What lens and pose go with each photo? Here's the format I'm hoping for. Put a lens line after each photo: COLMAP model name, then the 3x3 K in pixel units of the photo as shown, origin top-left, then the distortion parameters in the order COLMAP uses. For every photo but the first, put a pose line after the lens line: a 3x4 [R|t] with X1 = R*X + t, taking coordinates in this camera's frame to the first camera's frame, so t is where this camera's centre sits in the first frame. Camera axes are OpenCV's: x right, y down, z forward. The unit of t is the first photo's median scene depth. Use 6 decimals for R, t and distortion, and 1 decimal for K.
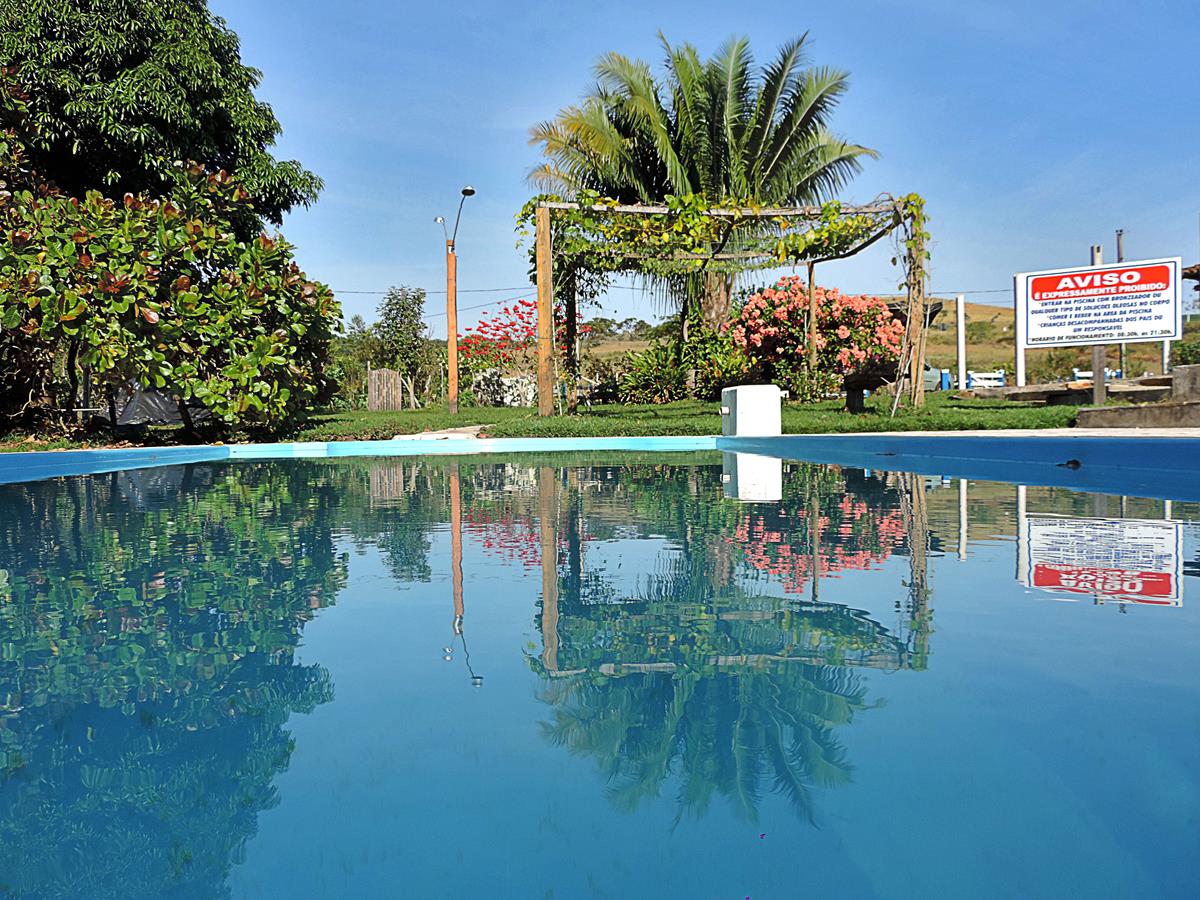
lens RADIAL K [[1054.5, 0, 597.9], [0, 1054.5, 442.3], [0, 0, 1]] dist [-0.006401, -0.002039]
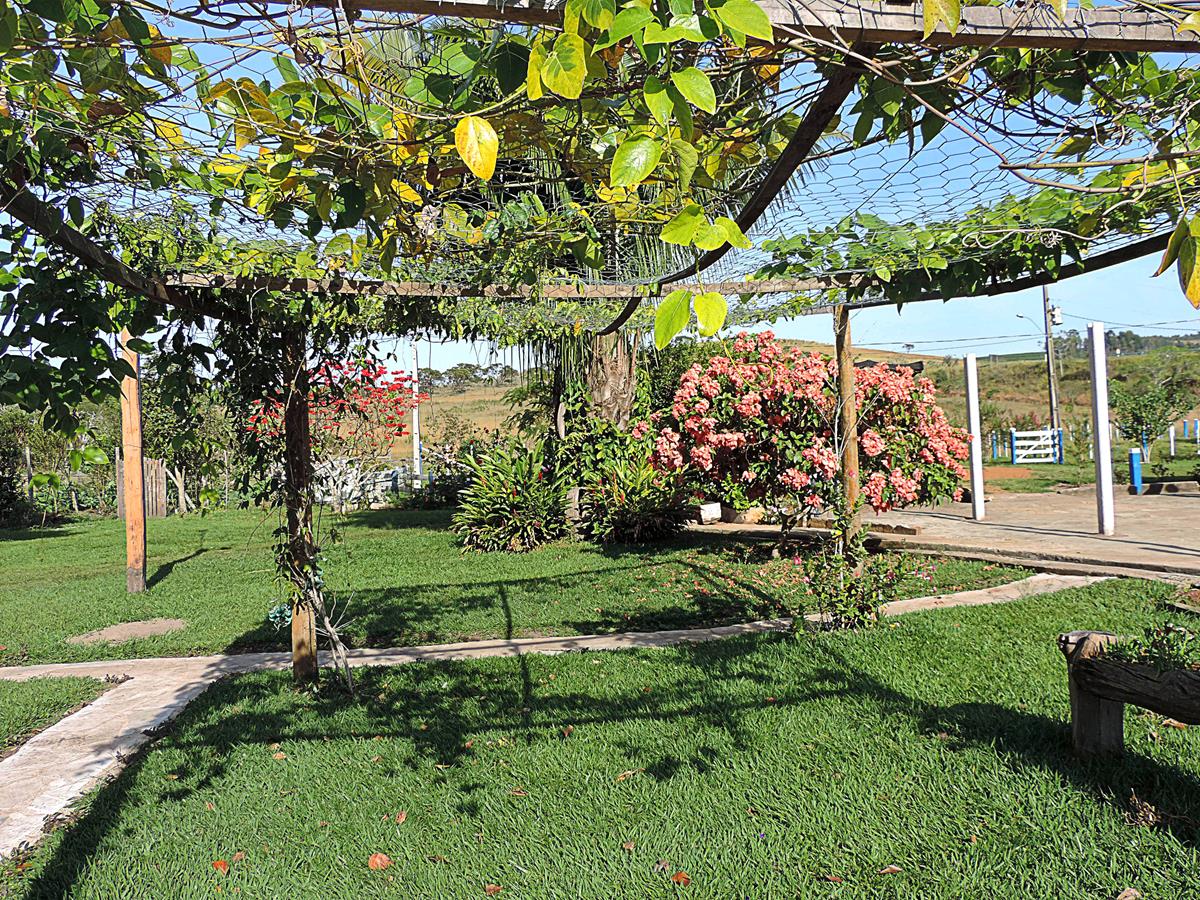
lens RADIAL K [[1054.5, 0, 597.4], [0, 1054.5, 453.8], [0, 0, 1]] dist [-0.006401, -0.002039]
pose [[0.992087, -0.023341, 0.123366, 0.030331], [0.027031, 0.999233, -0.028318, -0.072061], [-0.122610, 0.031428, 0.991957, 0.418161]]
